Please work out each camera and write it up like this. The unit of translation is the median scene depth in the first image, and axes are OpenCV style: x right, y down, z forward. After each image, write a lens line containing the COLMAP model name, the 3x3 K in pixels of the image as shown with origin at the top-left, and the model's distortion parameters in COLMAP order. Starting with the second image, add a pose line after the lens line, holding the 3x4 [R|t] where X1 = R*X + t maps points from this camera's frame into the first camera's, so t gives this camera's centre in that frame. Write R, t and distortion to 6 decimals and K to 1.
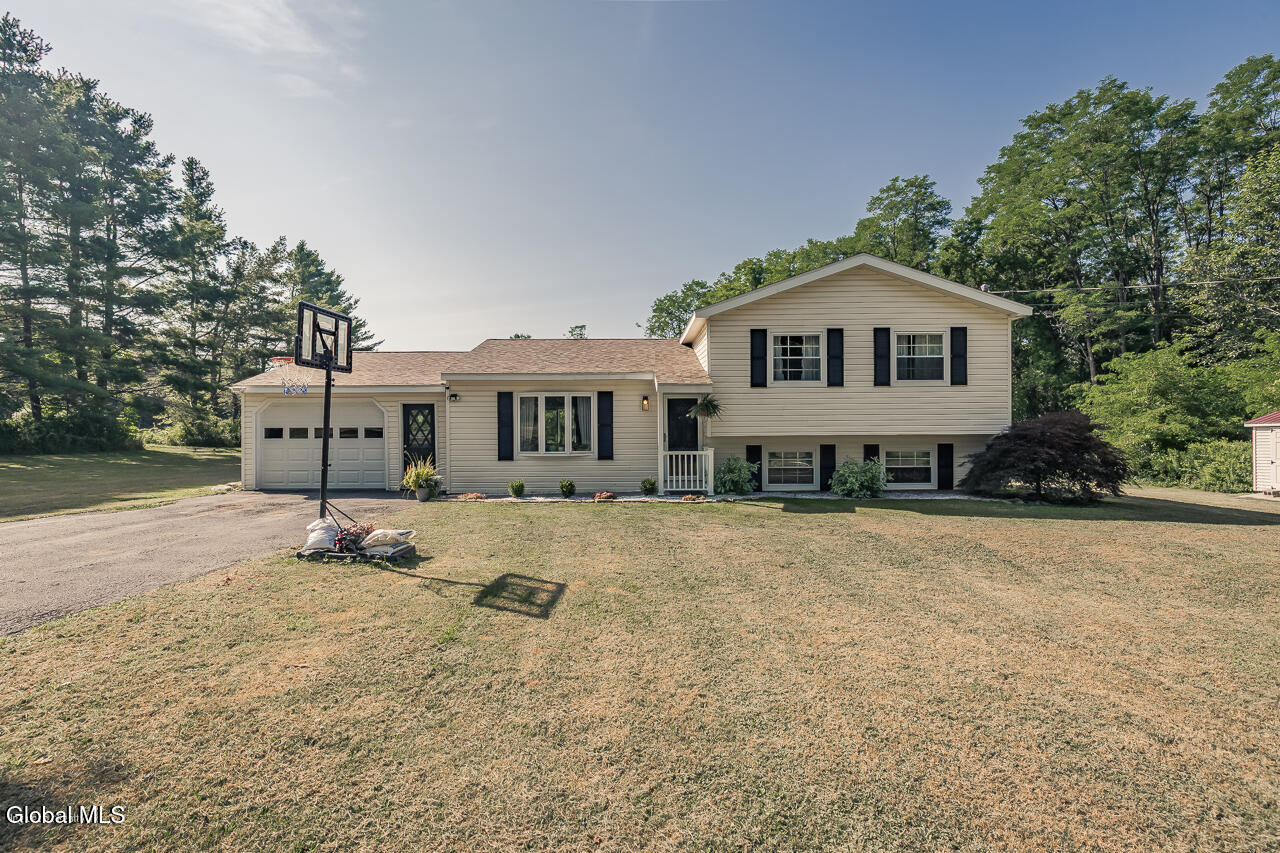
lens RADIAL K [[571.0, 0, 638.9], [0, 571.0, 434.4], [0, 0, 1]] dist [0.006154, -0.001197]
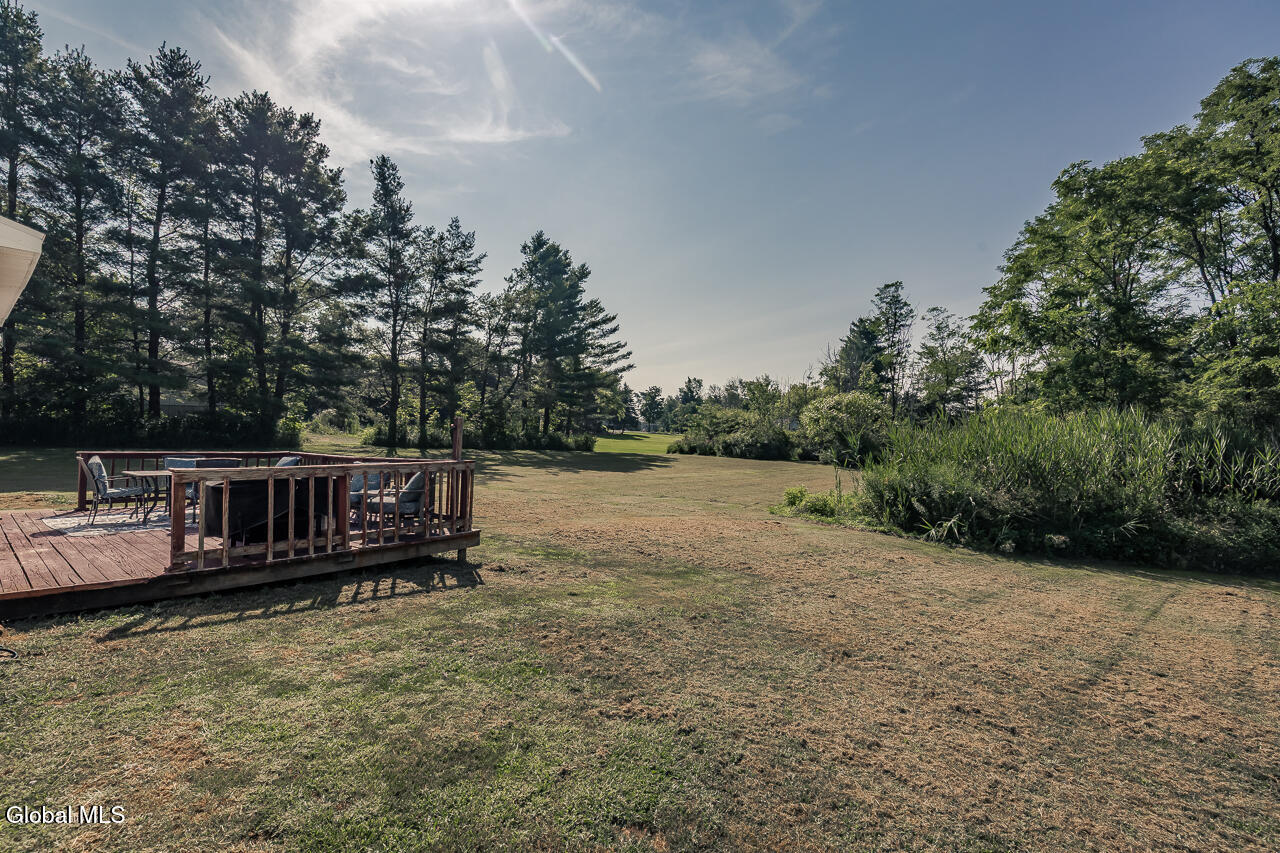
lens RADIAL K [[571.0, 0, 634.8], [0, 571.0, 432.1], [0, 0, 1]] dist [0.006154, -0.001197]
pose [[0.755172, 0.009599, -0.655457, 0.616529], [-0.022171, 0.999695, -0.010903, -0.002583], [0.655152, 0.022766, 0.755154, 1.599564]]
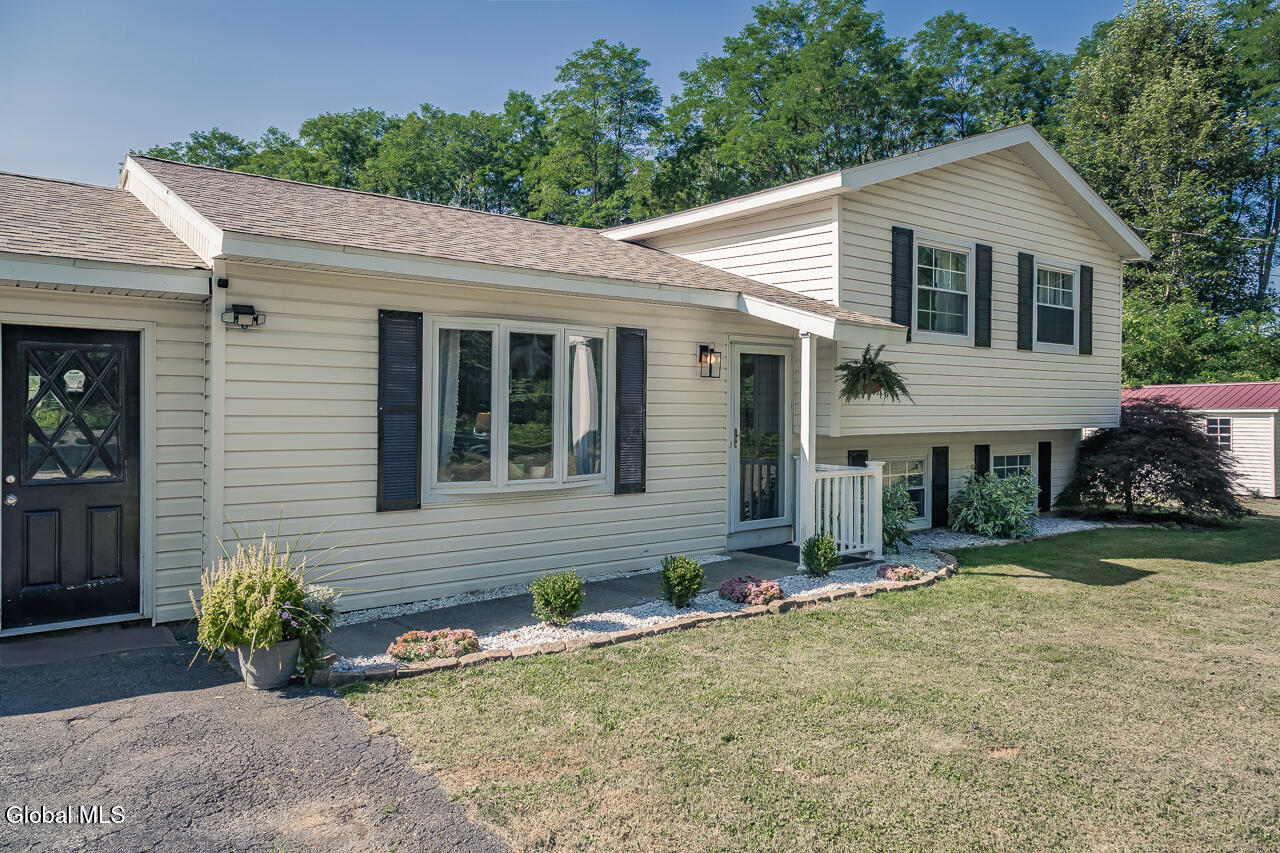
lens RADIAL K [[856.6, 0, 641.0], [0, 856.6, 411.6], [0, 0, 1]] dist [0.023867, -0.004817]
pose [[0.794972, 0.006950, 0.606607, -0.432074], [-0.008081, 0.999967, -0.000867, -0.014404], [-0.606593, -0.004213, 0.795002, 0.498259]]
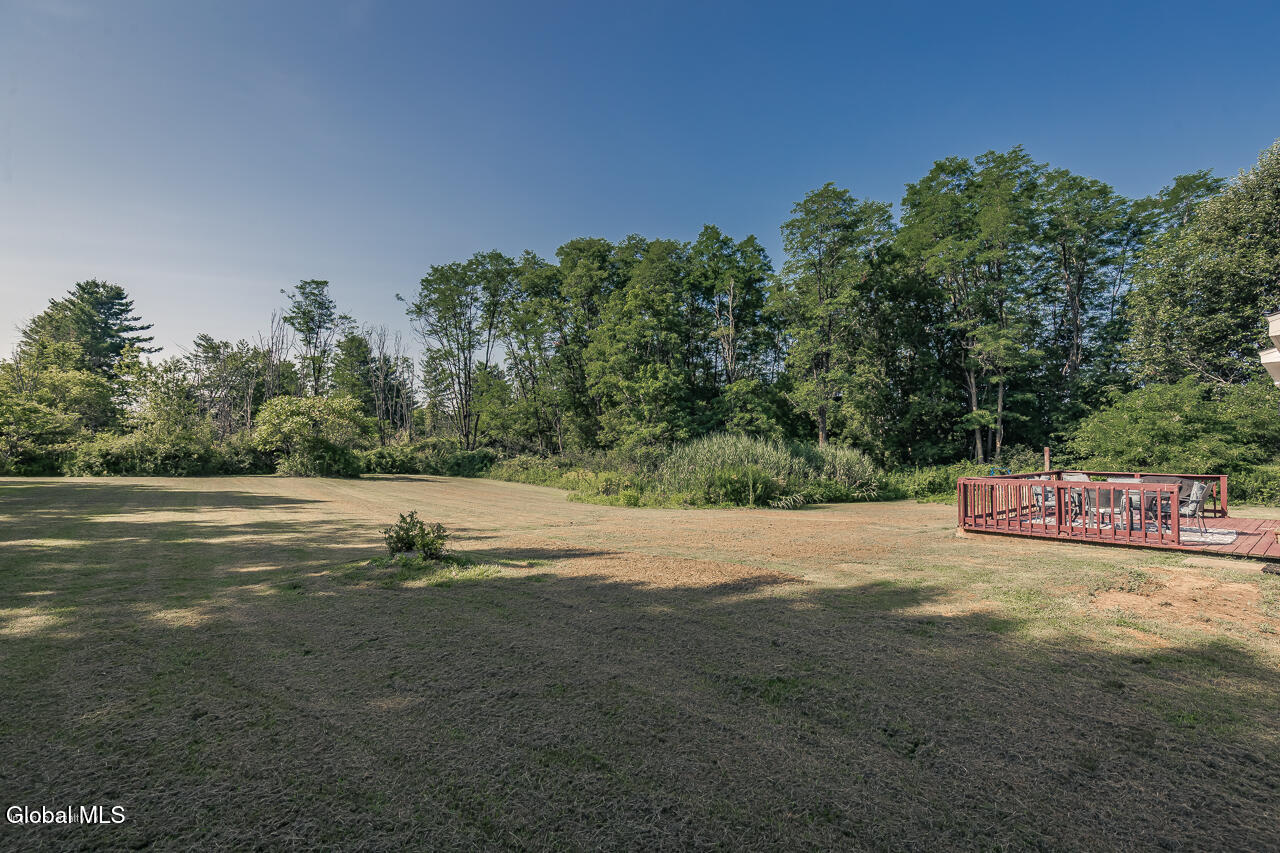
lens RADIAL K [[571.0, 0, 638.7], [0, 571.0, 433.6], [0, 0, 1]] dist [0.006154, -0.001197]
pose [[0.774683, 0.027762, 0.631740, -1.235304], [-0.006779, 0.999343, -0.035604, -0.002235], [-0.632313, 0.023299, 0.774363, 1.562747]]
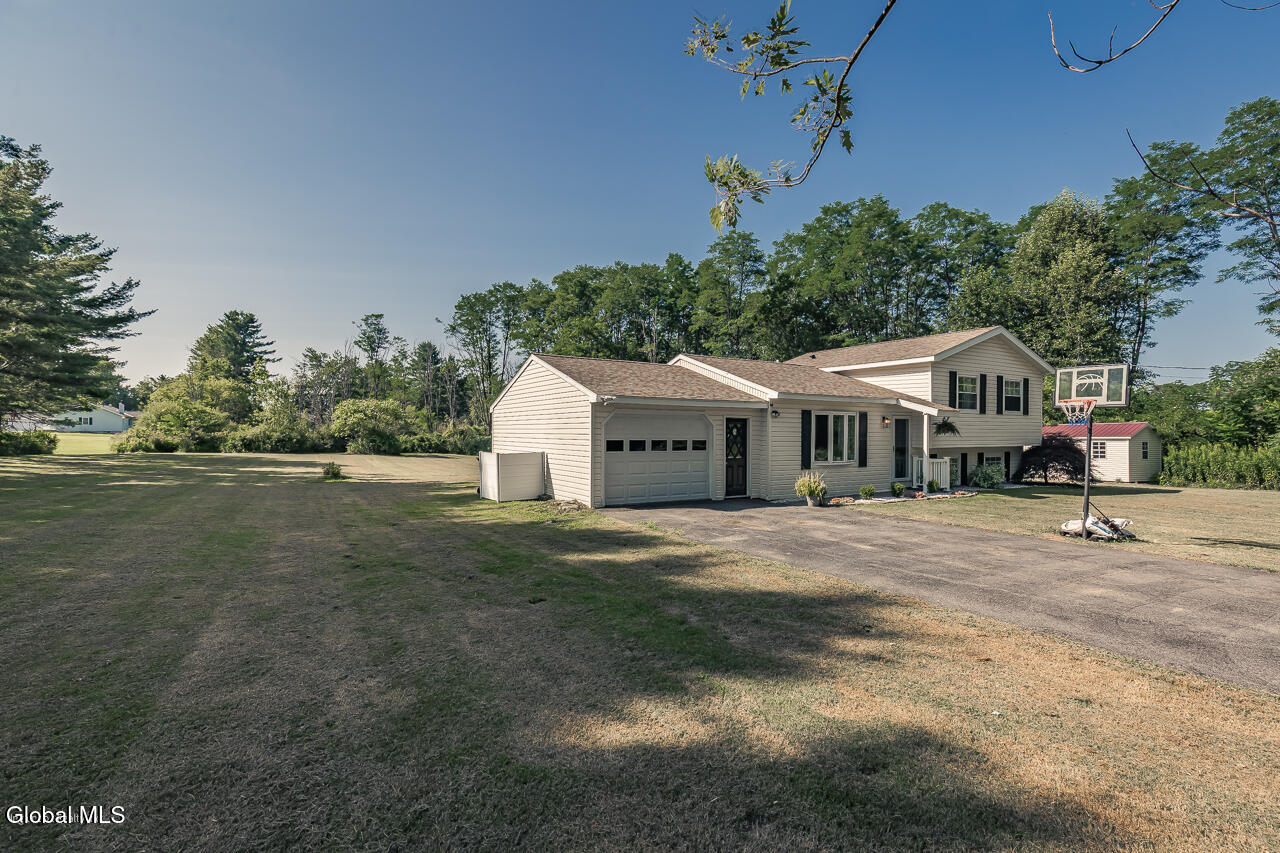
lens RADIAL K [[571.0, 0, 637.5], [0, 571.0, 433.0], [0, 0, 1]] dist [0.006154, -0.001197]
pose [[0.861772, 0.009082, 0.507214, -1.115017], [-0.006517, 0.999955, -0.006831, -0.017546], [-0.507254, 0.002581, 0.861793, 0.174740]]
